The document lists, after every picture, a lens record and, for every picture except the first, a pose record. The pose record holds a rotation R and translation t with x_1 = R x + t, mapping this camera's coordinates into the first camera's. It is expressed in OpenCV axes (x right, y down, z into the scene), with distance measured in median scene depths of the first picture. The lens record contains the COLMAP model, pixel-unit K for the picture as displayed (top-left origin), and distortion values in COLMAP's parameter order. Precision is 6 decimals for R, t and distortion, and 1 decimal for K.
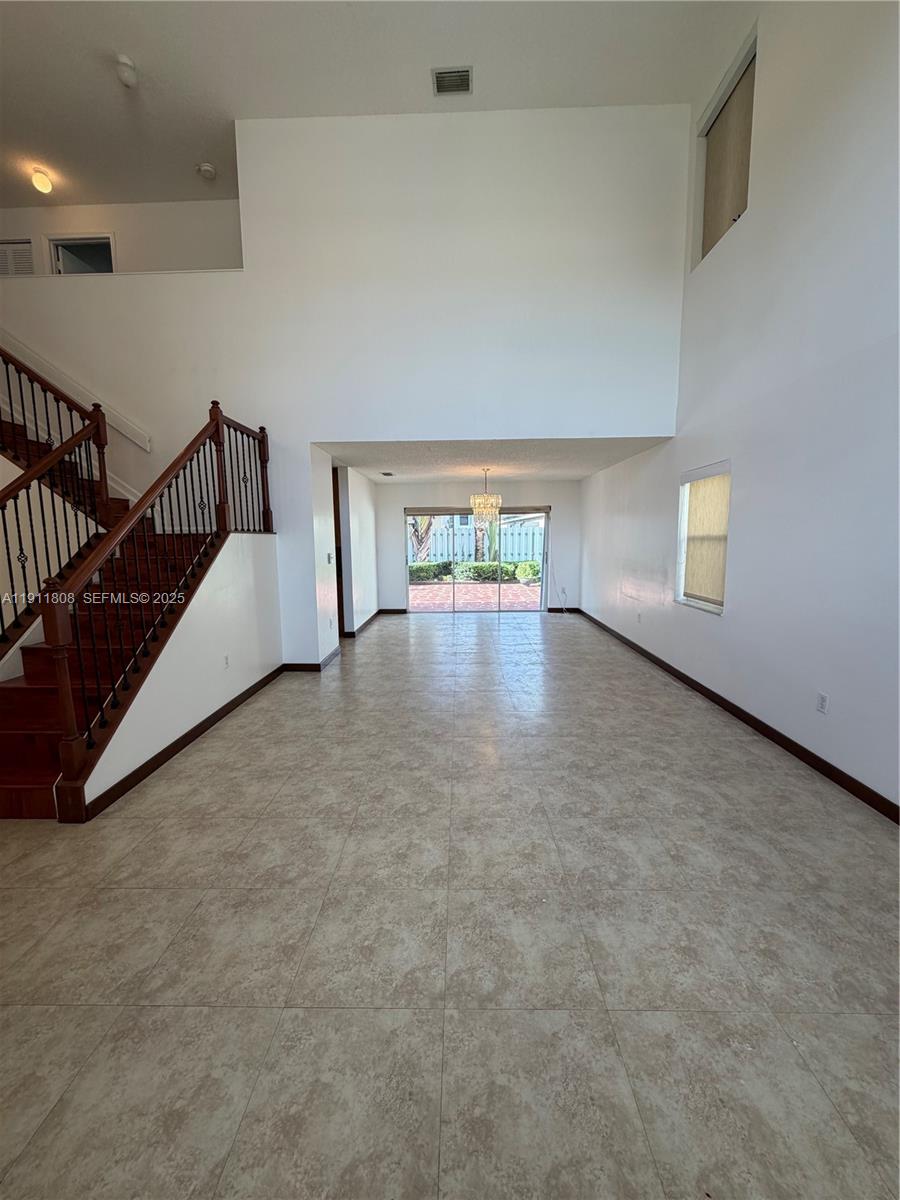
lens RADIAL K [[473.8, 0, 448.7], [0, 473.8, 598.5], [0, 0, 1]] dist [-0.001471, -0.000125]
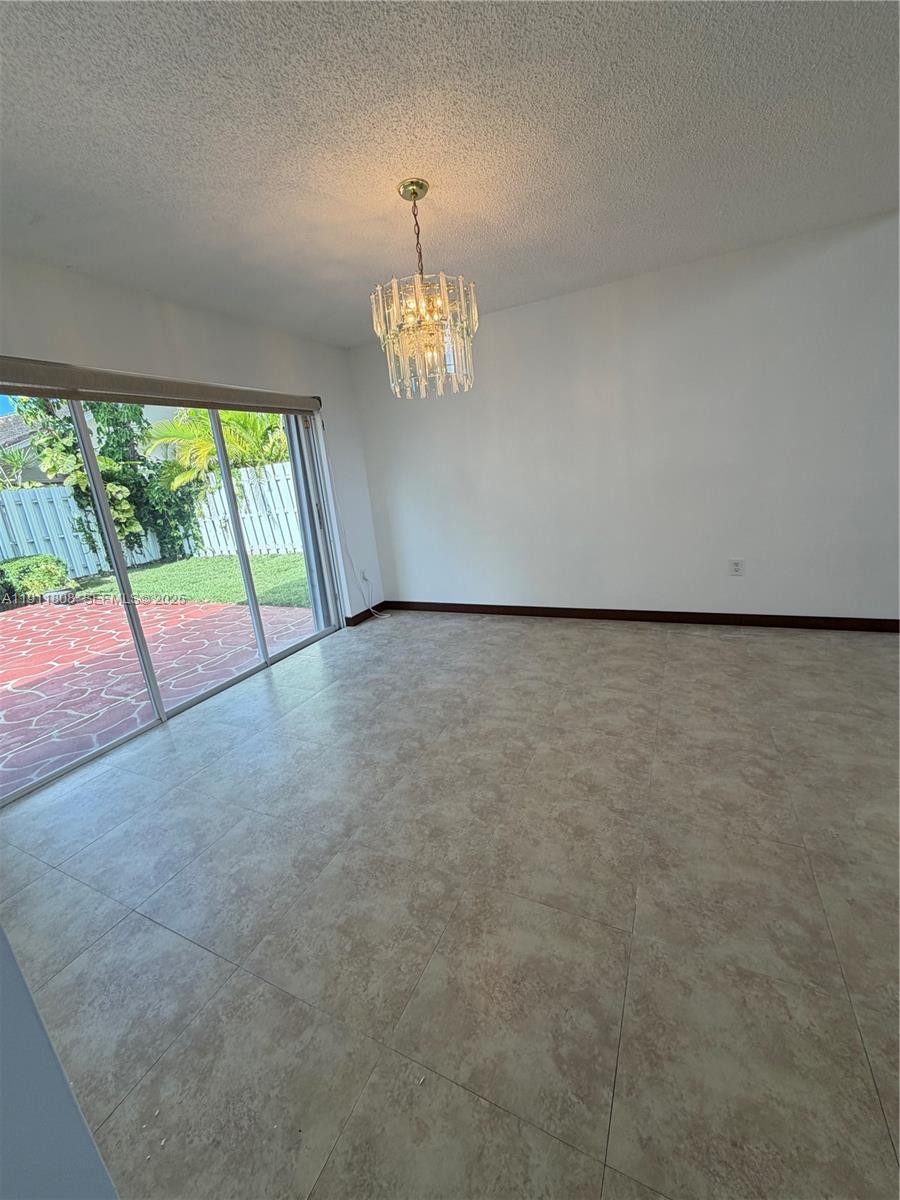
lens RADIAL K [[473.8, 0, 448.7], [0, 473.8, 598.5], [0, 0, 1]] dist [-0.001471, -0.000125]
pose [[0.409751, -0.267317, 0.872150, -0.384694], [0.211521, 0.957882, 0.194218, -0.163679], [-0.887335, 0.104897, 0.449036, 1.550450]]
